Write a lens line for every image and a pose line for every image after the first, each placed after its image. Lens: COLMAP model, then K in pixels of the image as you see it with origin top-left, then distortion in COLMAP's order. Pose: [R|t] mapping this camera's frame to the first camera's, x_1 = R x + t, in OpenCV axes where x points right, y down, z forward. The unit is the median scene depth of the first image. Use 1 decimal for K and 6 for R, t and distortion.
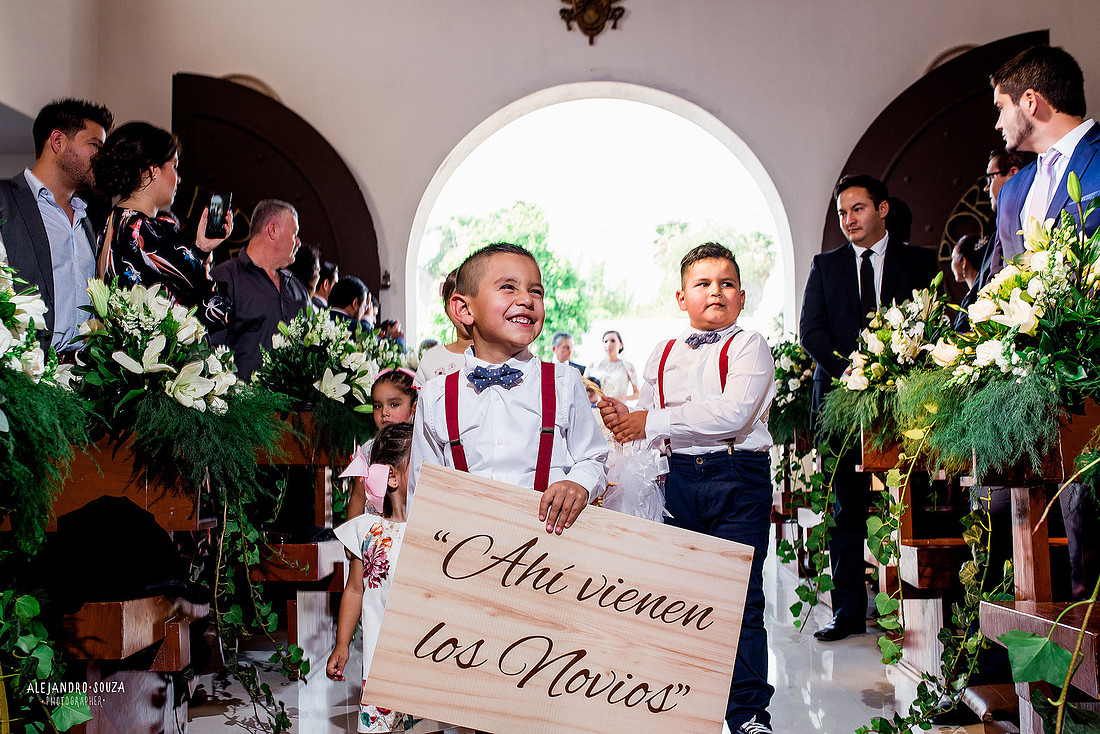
lens RADIAL K [[1112.6, 0, 518.9], [0, 1112.6, 367.2], [0, 0, 1]] dist [-0.014104, 0.015107]
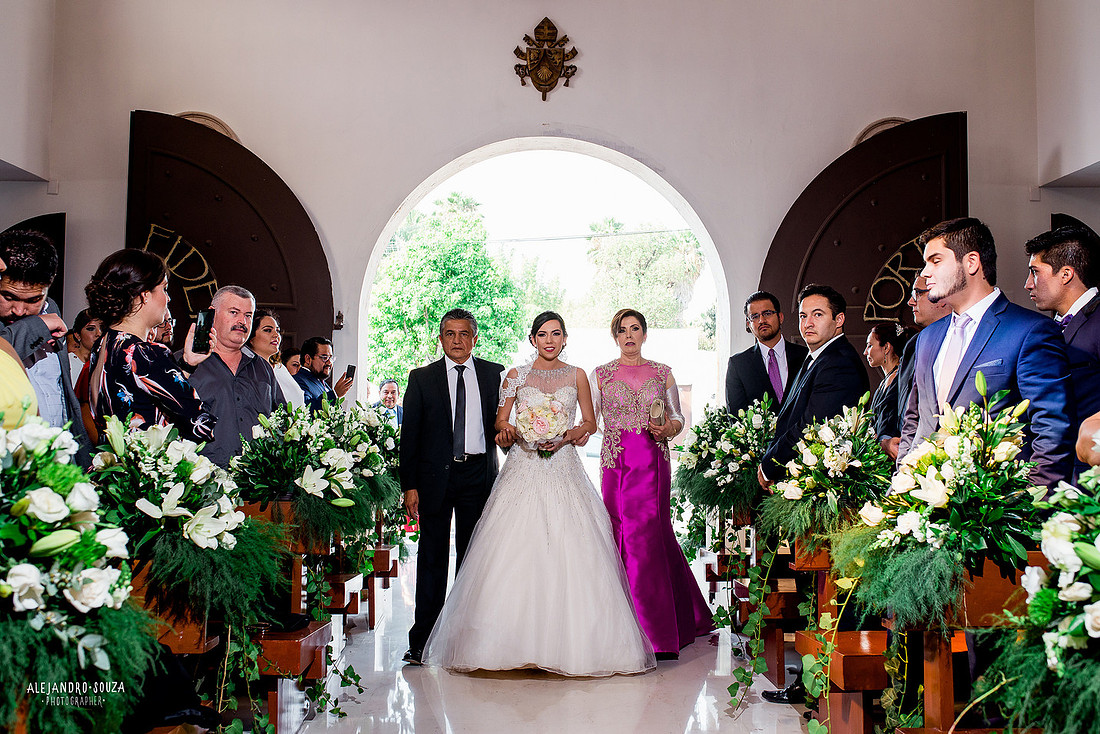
lens RADIAL K [[1102.8, 0, 550.0], [0, 1102.8, 367.0], [0, 0, 1]] dist [-0.017005, 0.003155]
pose [[0.995910, 0.024321, 0.087018, -0.034896], [-0.023943, 0.999699, -0.005380, -0.092988], [-0.087122, 0.003275, 0.996192, -0.075042]]
